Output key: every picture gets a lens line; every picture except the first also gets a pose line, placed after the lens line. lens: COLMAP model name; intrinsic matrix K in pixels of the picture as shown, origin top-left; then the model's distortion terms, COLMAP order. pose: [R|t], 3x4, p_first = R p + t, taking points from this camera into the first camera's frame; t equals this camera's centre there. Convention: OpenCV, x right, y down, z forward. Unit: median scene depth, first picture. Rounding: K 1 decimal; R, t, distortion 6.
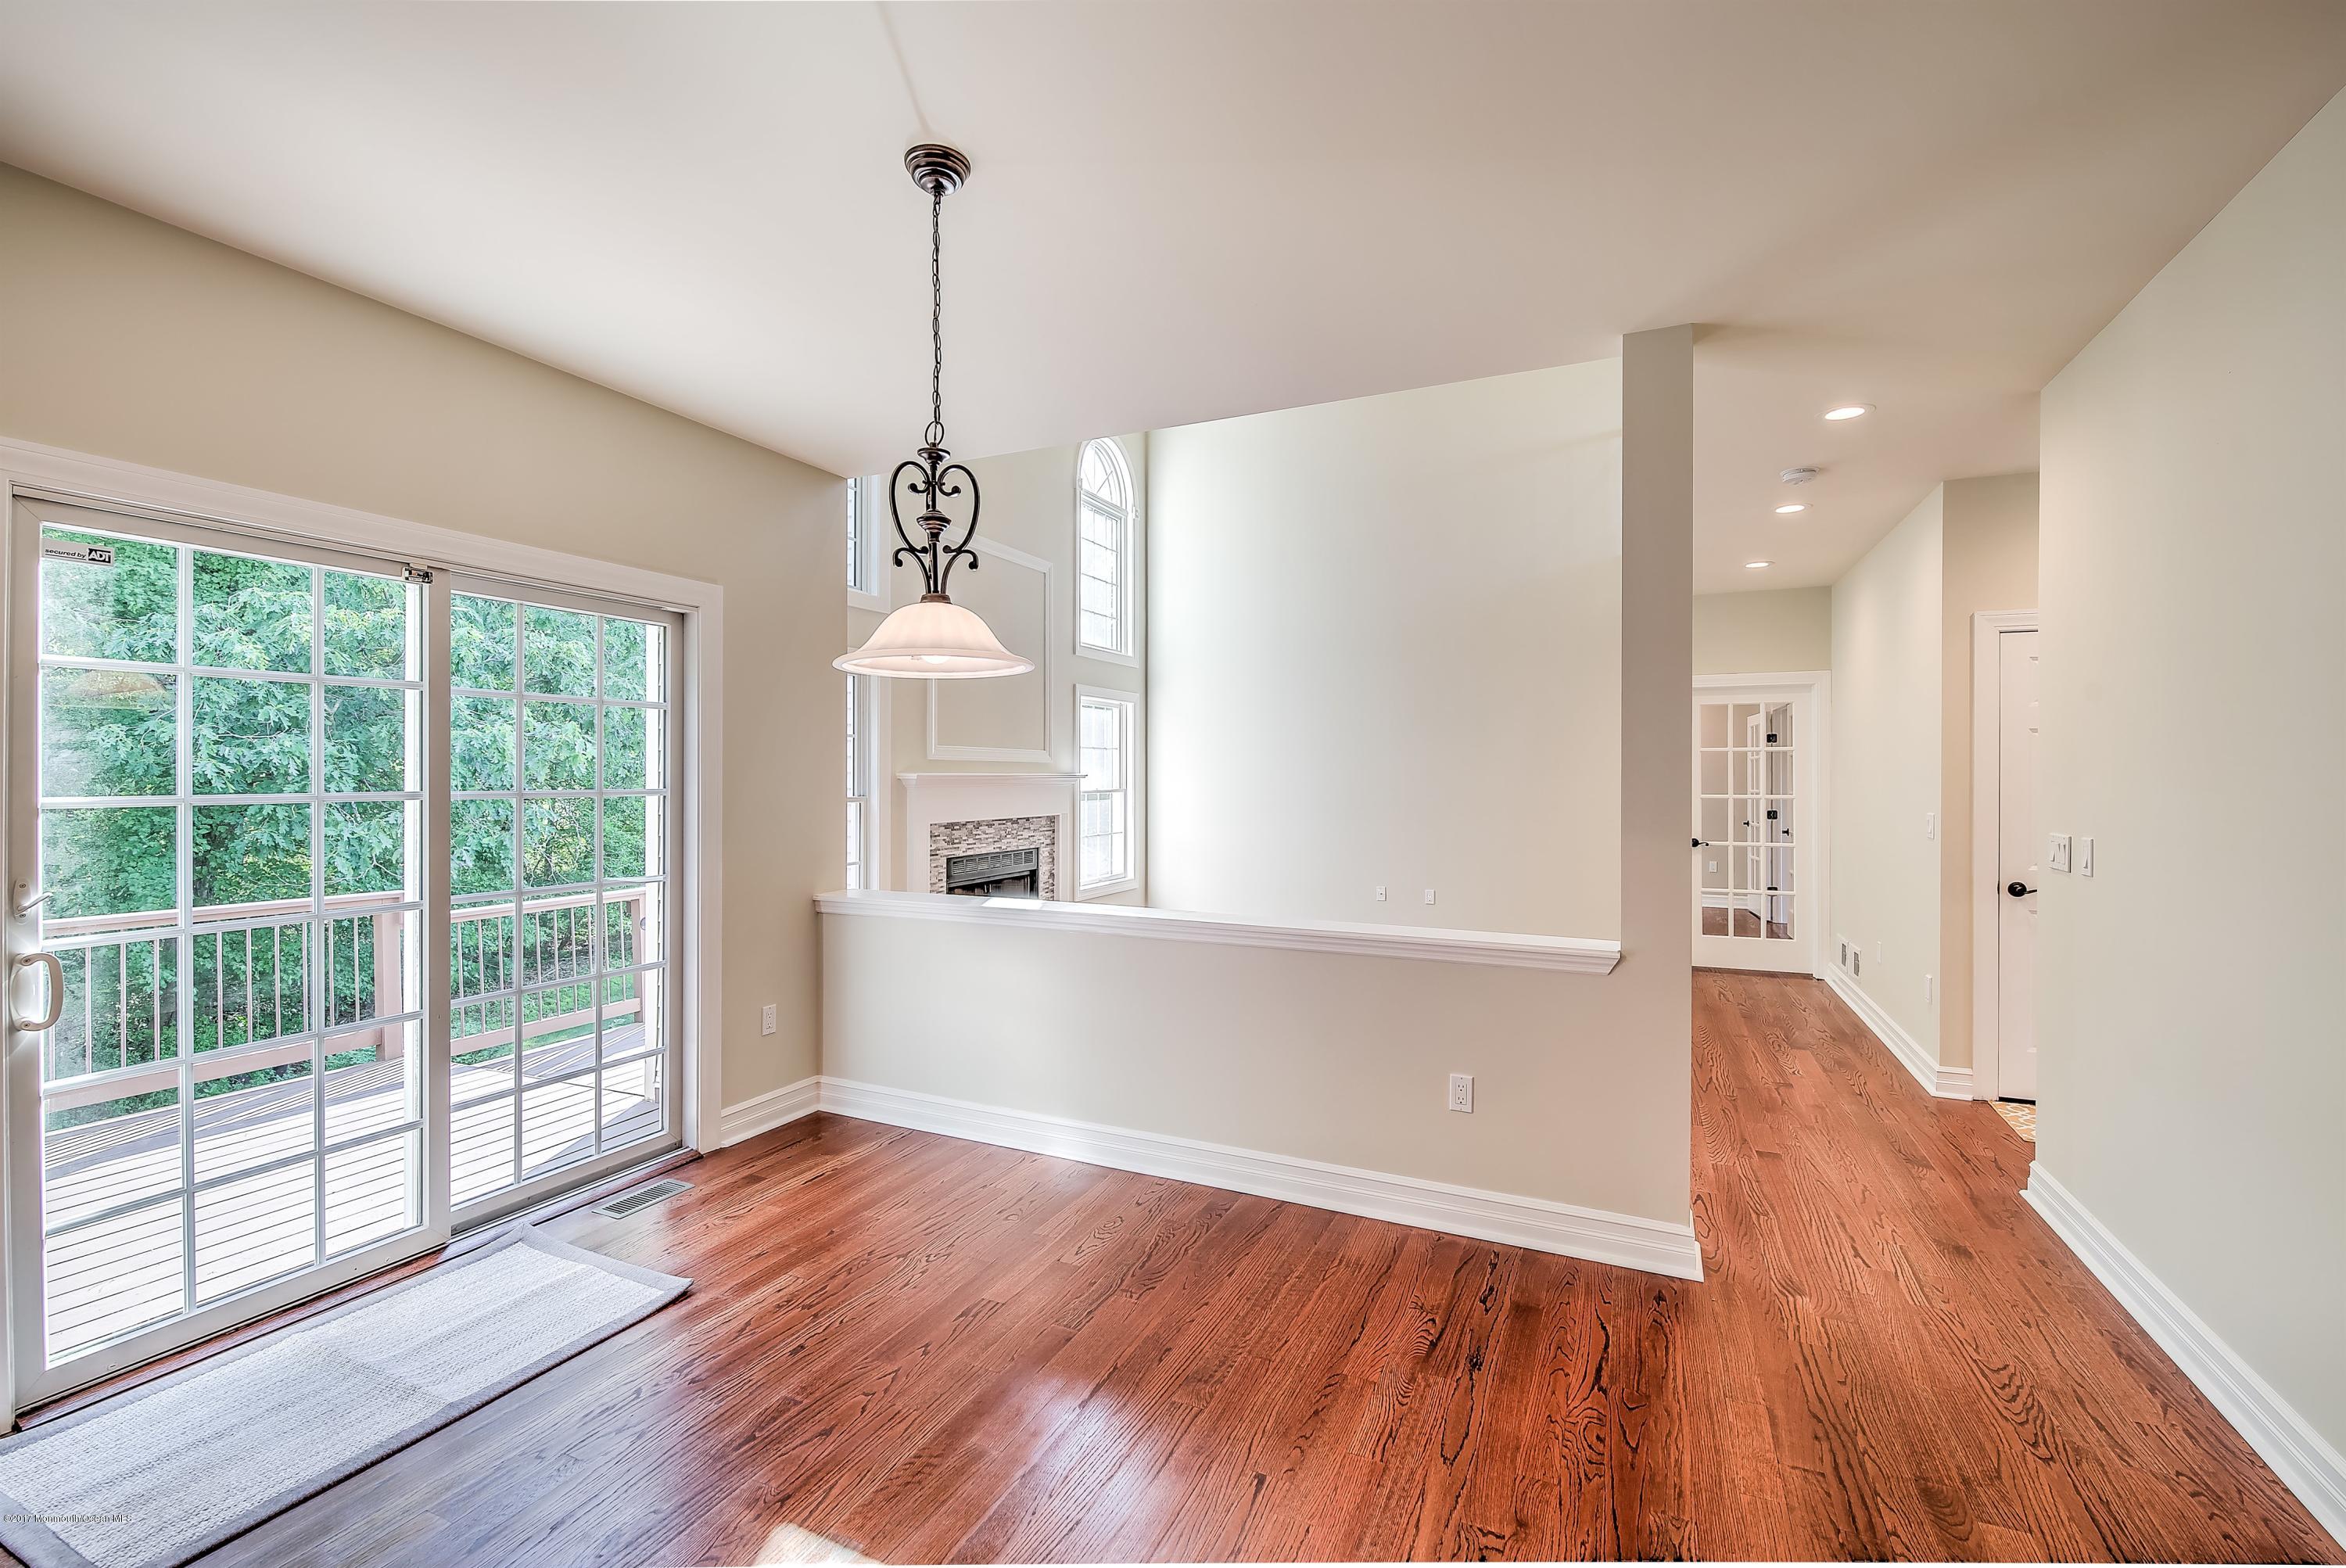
lens RADIAL K [[1028.9, 0, 1157.6], [0, 1028.9, 761.6], [0, 0, 1]] dist [0.001131, -0.000175]
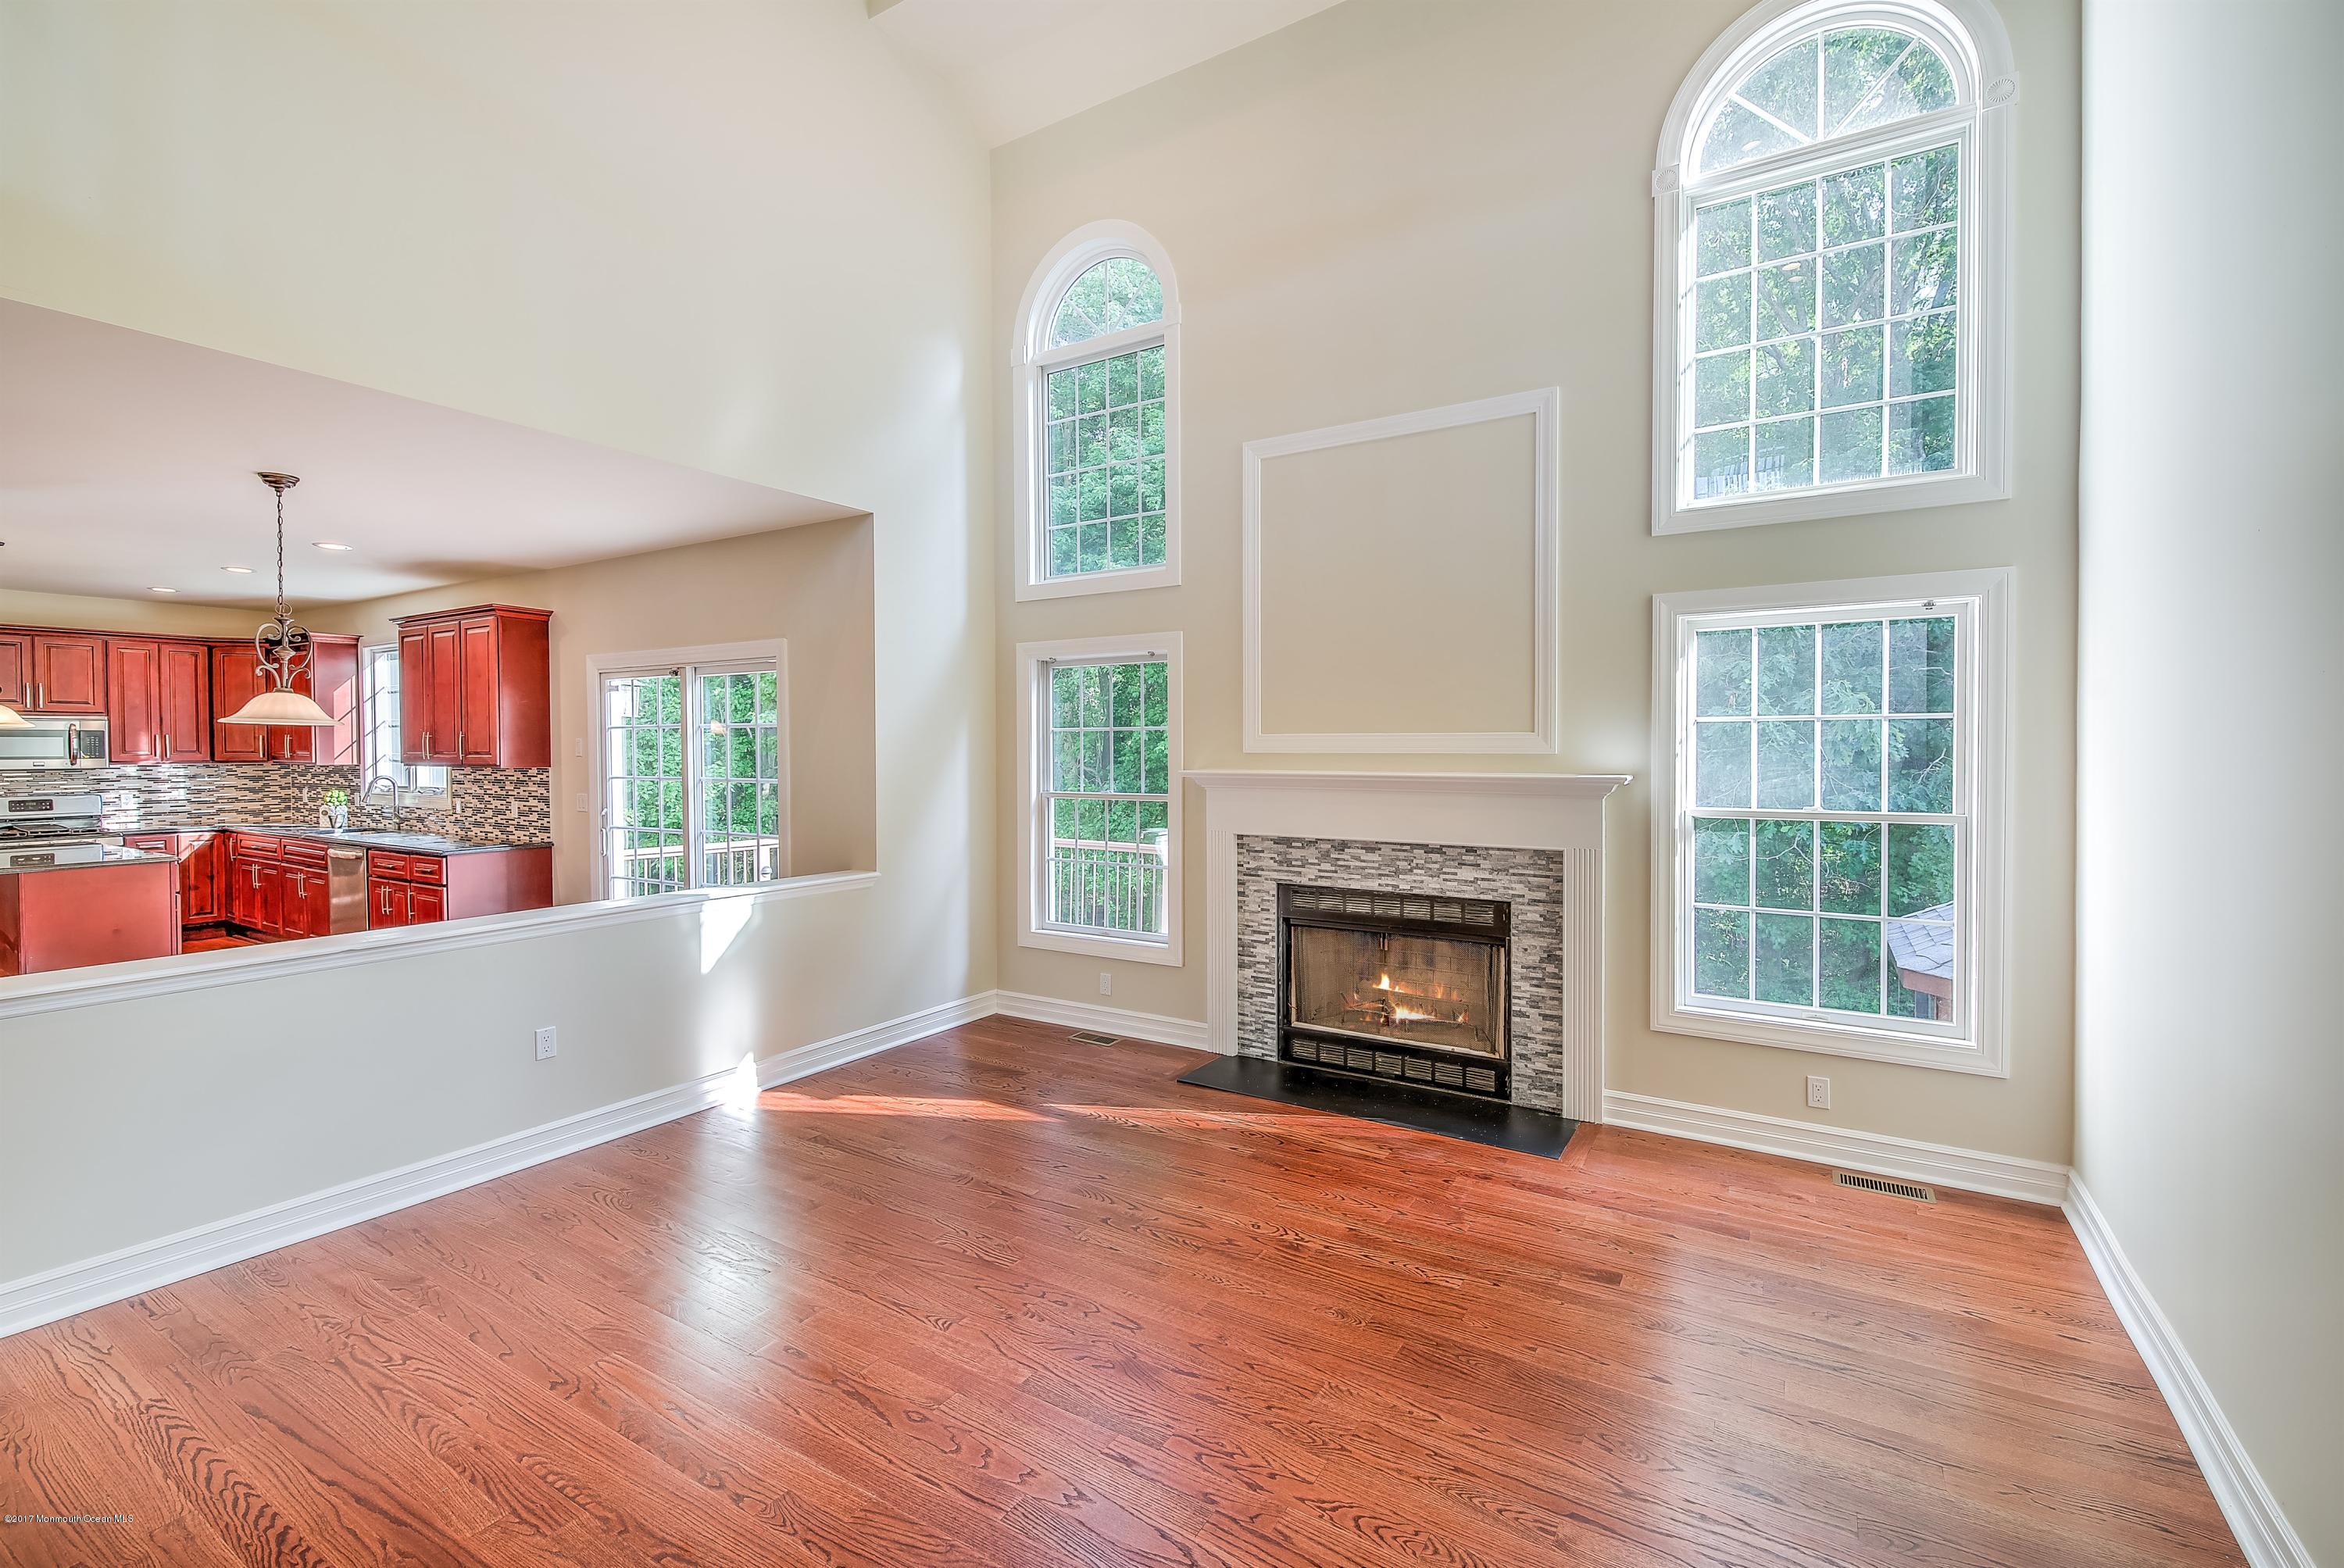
lens RADIAL K [[1027.9, 0, 1156.6], [0, 1027.9, 761.6], [0, 0, 1]] dist [0.001131, -0.000175]
pose [[-0.120724, 0.013917, -0.992589, 0.532750], [0.013220, 0.999836, 0.012410, -0.004864], [0.992598, -0.011624, -0.120888, 0.980633]]
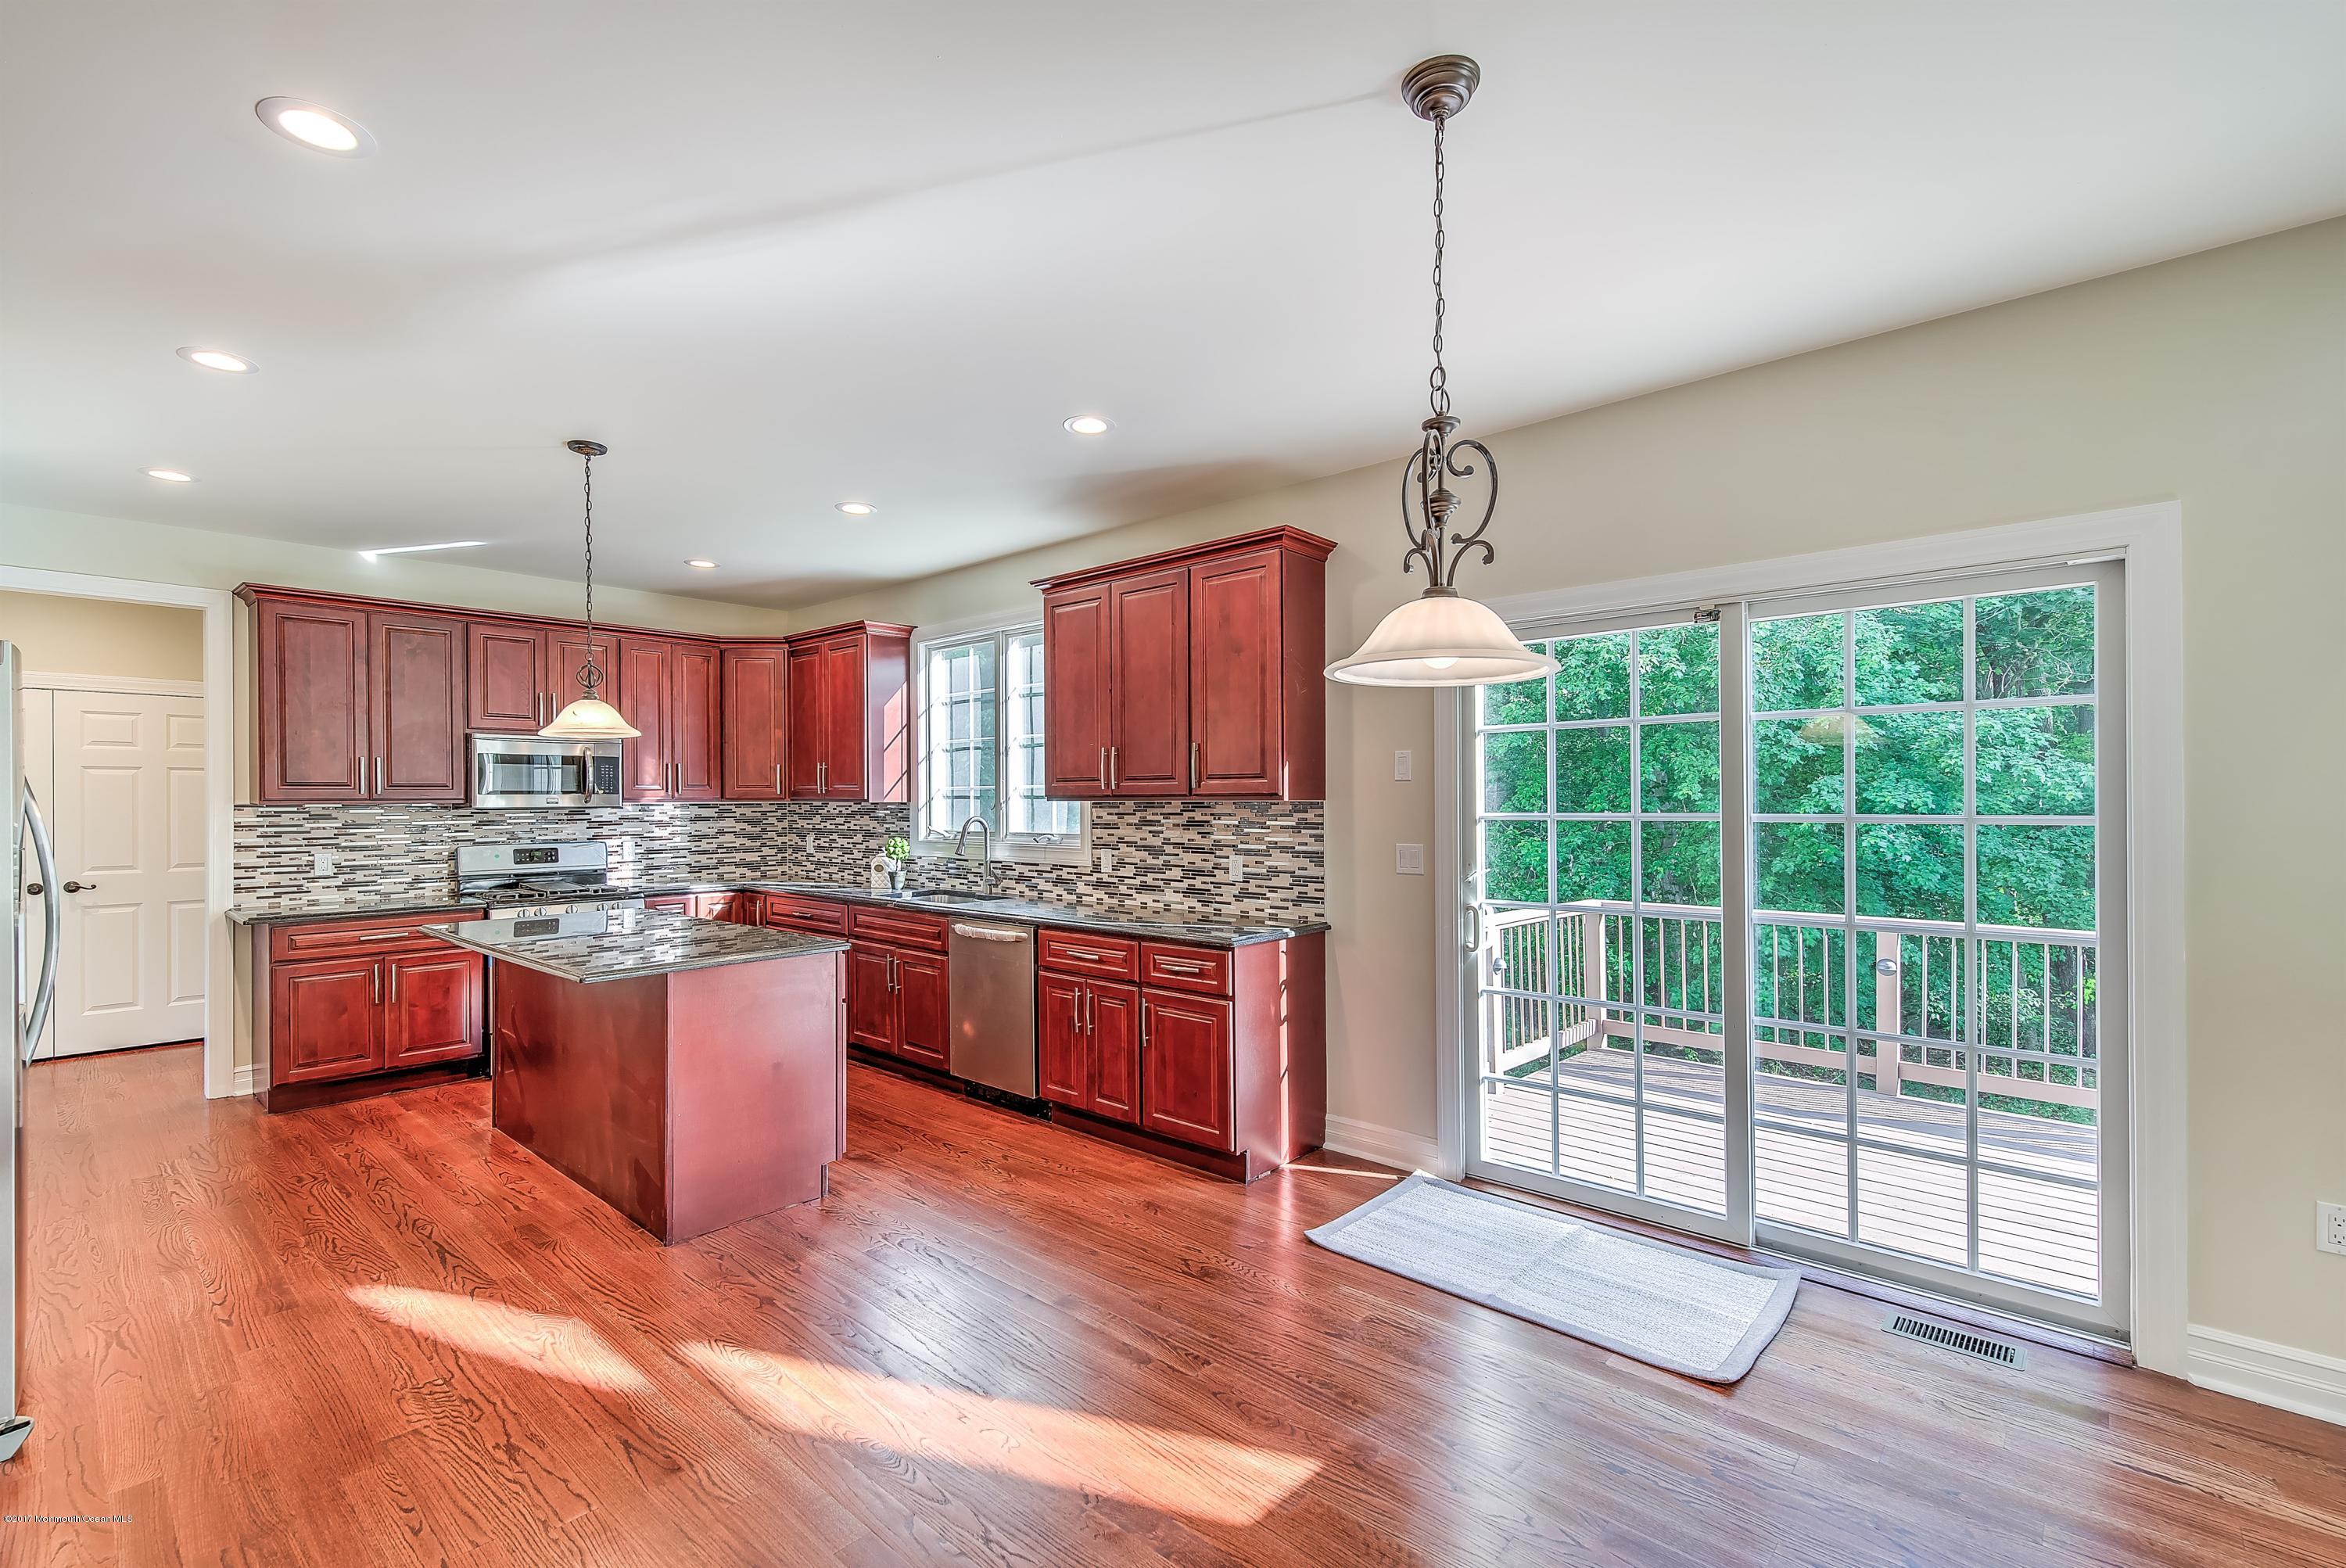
lens RADIAL K [[1016.5, 0, 1124.3], [0, 1016.5, 788.1], [0, 0, 1]] dist [0.011236, -0.000041]
pose [[-0.296832, -0.008306, -0.954893, 0.223664], [0.015806, 0.999782, -0.013610, 0.003911], [0.954799, -0.019133, -0.296637, 0.330868]]
